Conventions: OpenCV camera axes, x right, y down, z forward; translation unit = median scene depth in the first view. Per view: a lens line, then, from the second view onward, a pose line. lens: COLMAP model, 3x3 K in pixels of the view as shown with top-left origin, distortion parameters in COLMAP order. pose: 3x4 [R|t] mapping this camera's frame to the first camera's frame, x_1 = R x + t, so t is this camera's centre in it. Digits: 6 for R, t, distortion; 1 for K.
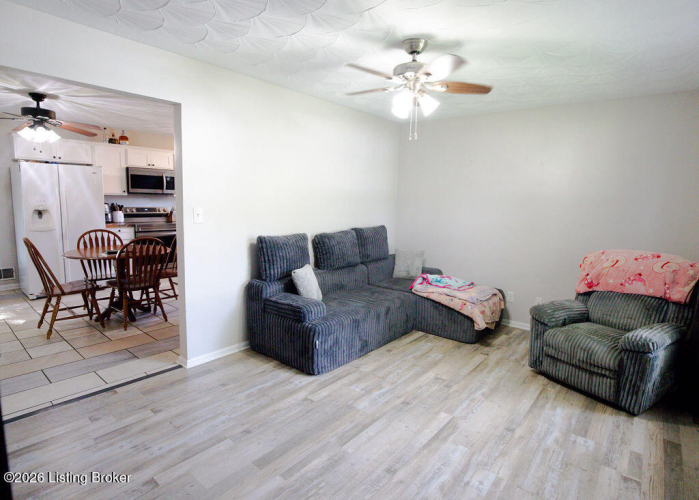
lens RADIAL K [[371.3, 0, 348.4], [0, 371.3, 248.9], [0, 0, 1]] dist [-0.026215, 0.003843]
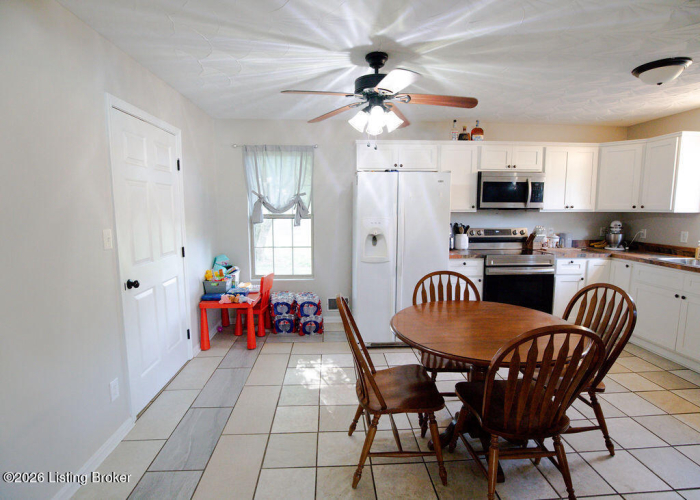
lens RADIAL K [[348.3, 0, 349.0], [0, 348.3, 251.1], [0, 0, 1]] dist [-0.031691, 0.005079]
pose [[0.686860, 0.059881, -0.724319, -0.508105], [-0.074300, 0.997164, 0.011981, -0.109729], [0.722982, 0.045587, 0.689361, 0.662230]]
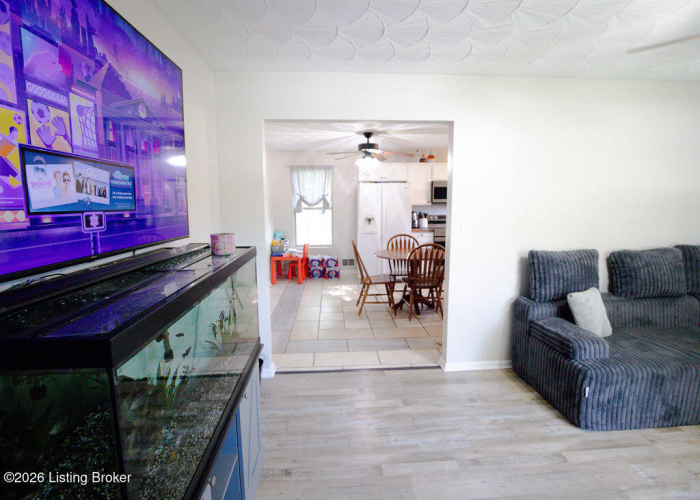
lens RADIAL K [[348.3, 0, 354.3], [0, 348.3, 247.9], [0, 0, 1]] dist [-0.031691, 0.005079]
pose [[0.692815, 0.061668, -0.718474, 0.065450], [-0.067282, 0.997518, 0.020740, -0.028078], [0.717970, 0.033971, 0.695245, 0.098685]]
